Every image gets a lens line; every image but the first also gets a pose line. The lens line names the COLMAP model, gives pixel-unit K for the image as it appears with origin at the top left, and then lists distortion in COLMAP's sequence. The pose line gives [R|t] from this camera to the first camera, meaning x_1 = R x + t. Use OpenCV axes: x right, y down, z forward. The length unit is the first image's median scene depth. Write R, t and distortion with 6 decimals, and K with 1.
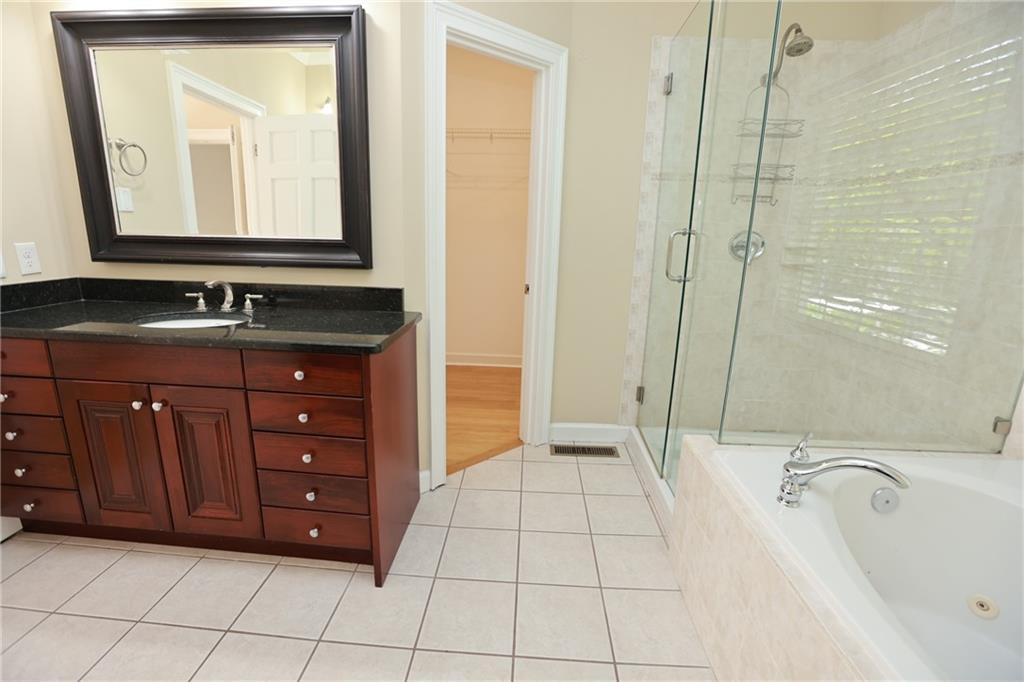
lens RADIAL K [[464.3, 0, 512.2], [0, 464.3, 350.4], [0, 0, 1]] dist [-0.049603, 0.014736]
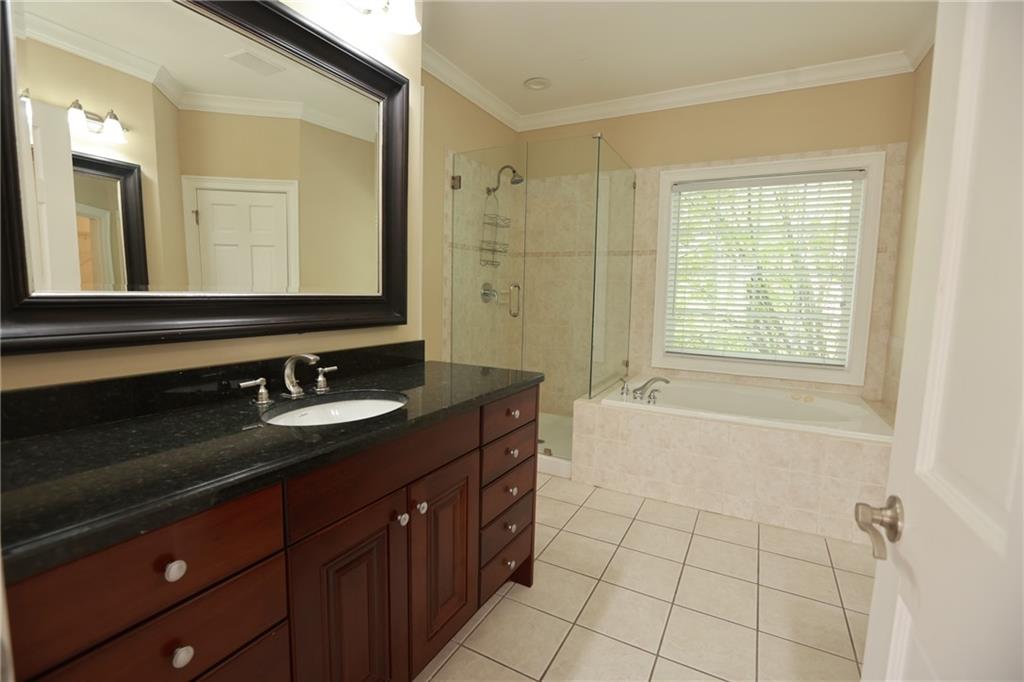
lens RADIAL K [[464.3, 0, 504.2], [0, 464.3, 352.1], [0, 0, 1]] dist [-0.049603, 0.014736]
pose [[0.426957, -0.134306, 0.894243, -1.124374], [0.215433, 0.975542, 0.043657, -0.115892], [-0.878235, 0.174010, 0.445448, 0.378983]]
